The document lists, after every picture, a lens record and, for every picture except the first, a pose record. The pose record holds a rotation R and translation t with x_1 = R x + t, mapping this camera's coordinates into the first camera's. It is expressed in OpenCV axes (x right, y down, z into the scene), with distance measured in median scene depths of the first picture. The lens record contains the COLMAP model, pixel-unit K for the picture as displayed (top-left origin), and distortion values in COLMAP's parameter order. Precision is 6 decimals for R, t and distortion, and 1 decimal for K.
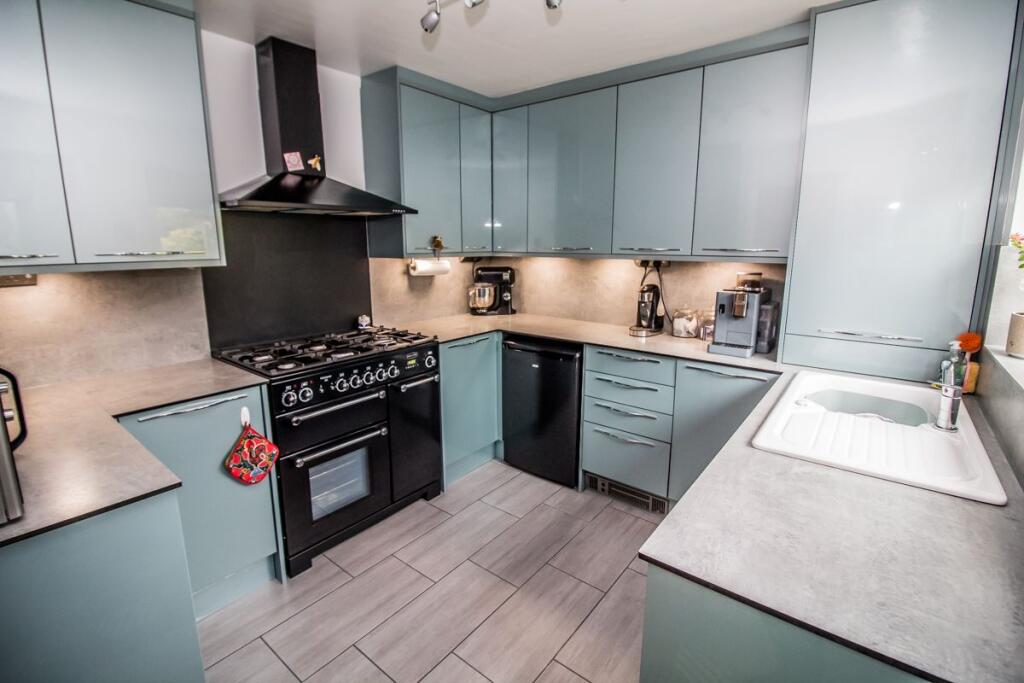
lens RADIAL K [[472.9, 0, 508.7], [0, 472.9, 337.1], [0, 0, 1]] dist [-0.001315, -0.000058]
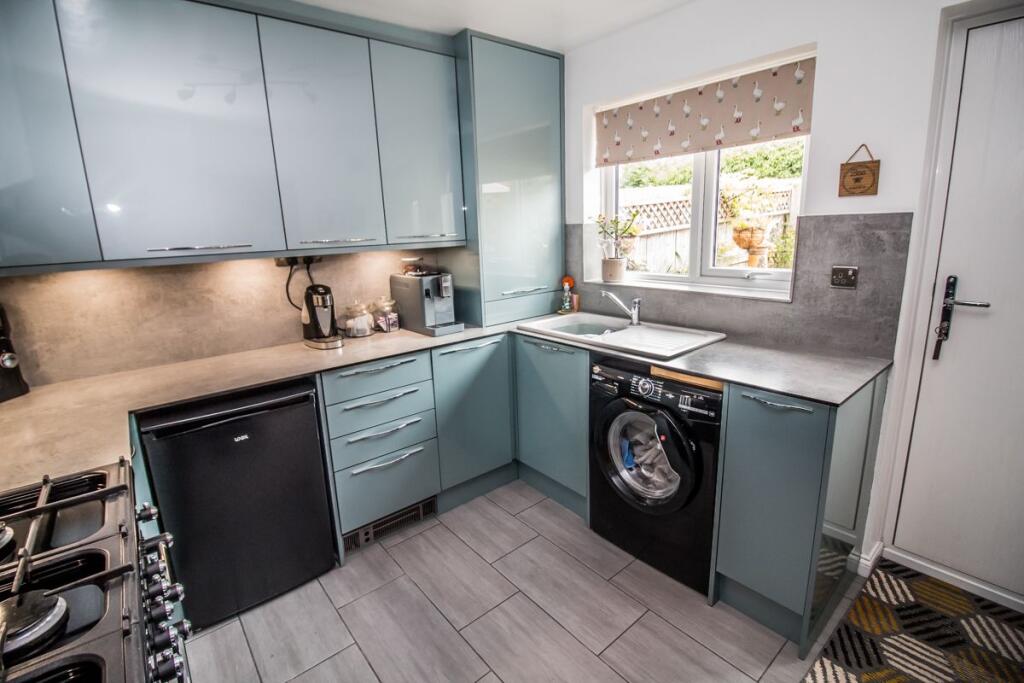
lens RADIAL K [[472.9, 0, 509.1], [0, 472.9, 334.6], [0, 0, 1]] dist [-0.001315, -0.000058]
pose [[0.198116, -0.226509, 0.953648, -0.443050], [0.231878, 0.956147, 0.178931, -0.100043], [-0.952356, 0.185681, 0.241951, 0.508949]]
